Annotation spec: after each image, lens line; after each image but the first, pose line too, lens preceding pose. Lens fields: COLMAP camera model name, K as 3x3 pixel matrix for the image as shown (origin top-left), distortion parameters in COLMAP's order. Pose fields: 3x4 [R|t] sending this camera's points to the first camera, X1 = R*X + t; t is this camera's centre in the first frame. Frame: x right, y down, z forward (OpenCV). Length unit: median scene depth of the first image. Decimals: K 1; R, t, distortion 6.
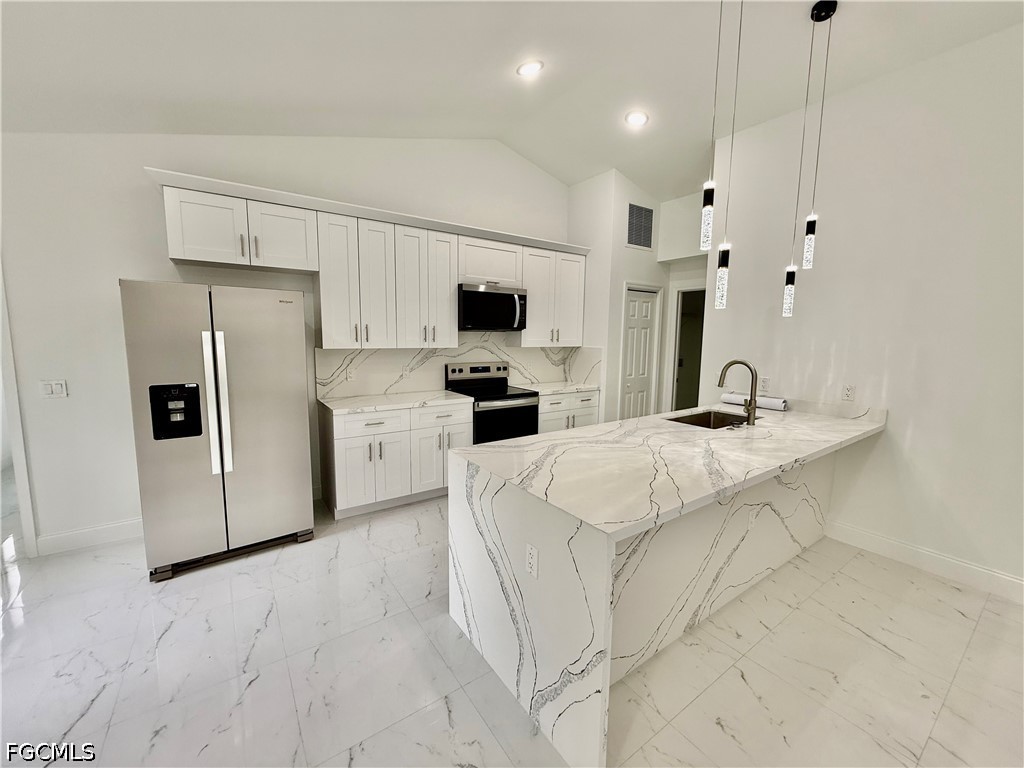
lens RADIAL K [[411.6, 0, 512.2], [0, 411.6, 380.2], [0, 0, 1]] dist [0.008510, 0.000228]
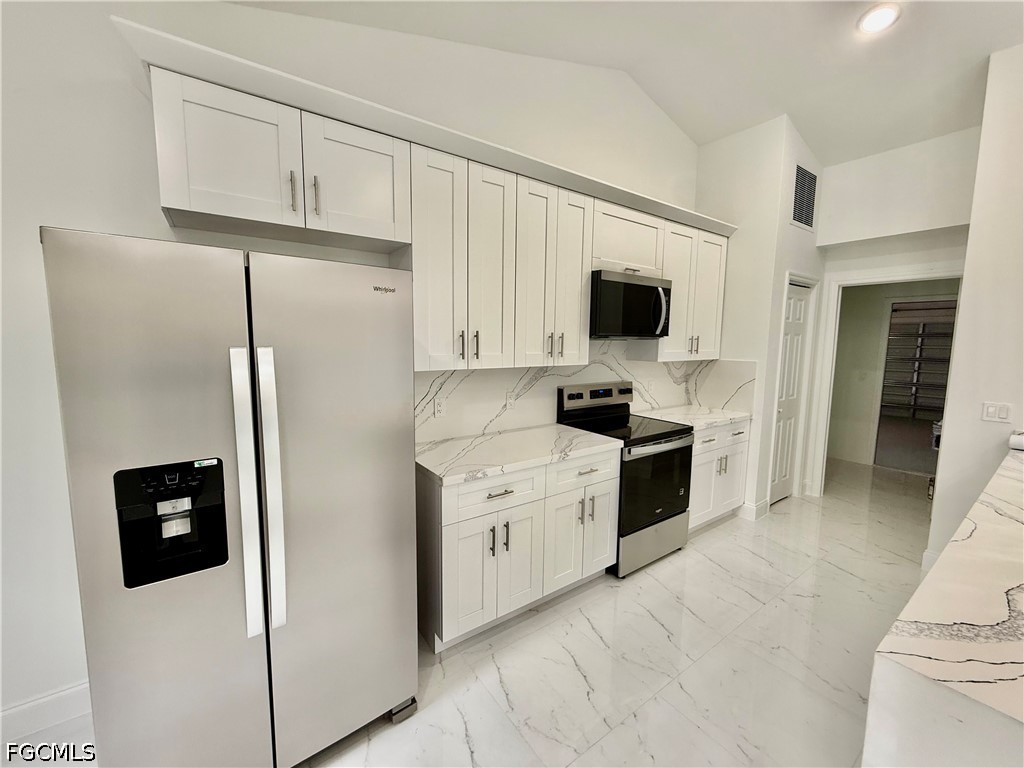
lens RADIAL K [[411.6, 0, 514.0], [0, 411.6, 382.6], [0, 0, 1]] dist [0.008510, 0.000228]
pose [[0.999950, -0.002571, 0.009670, -0.262984], [0.002619, 0.999985, -0.004911, -0.046320], [-0.009657, 0.004936, 0.999941, 0.320976]]
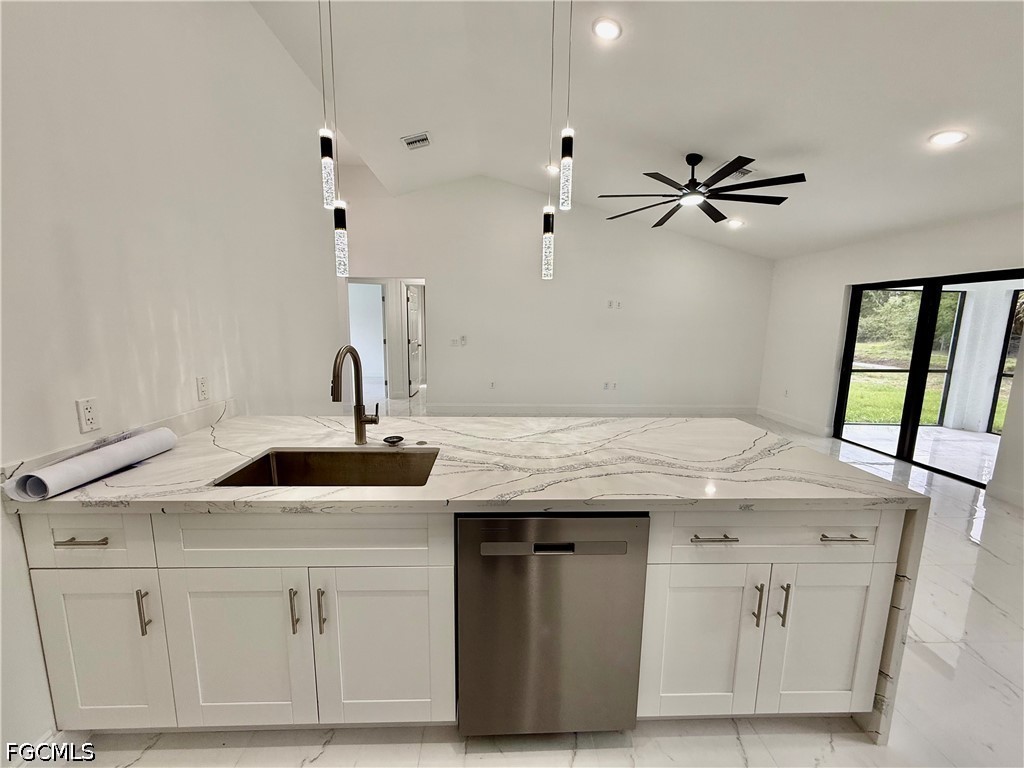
lens RADIAL K [[411.6, 0, 513.0], [0, 411.6, 384.0], [0, 0, 1]] dist [0.008510, 0.000228]
pose [[-0.842843, -0.109741, 0.526851, 0.095137], [0.039546, 0.963711, 0.264003, -0.276546], [-0.536704, 0.243348, -0.807917, 2.653910]]
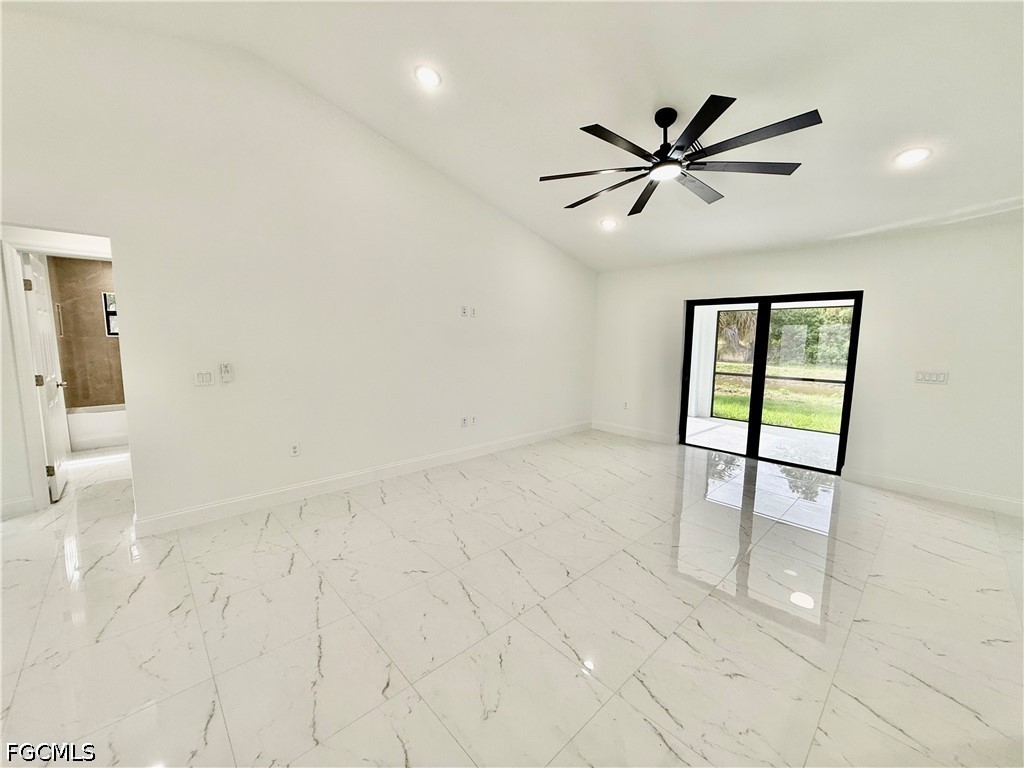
lens RADIAL K [[411.6, 0, 509.8], [0, 411.6, 383.9], [0, 0, 1]] dist [0.008510, 0.000228]
pose [[-0.989582, -0.011117, -0.143541, 0.558150], [-0.044969, 0.970998, 0.234819, -0.230895], [0.136768, 0.238827, -0.961382, 2.362920]]
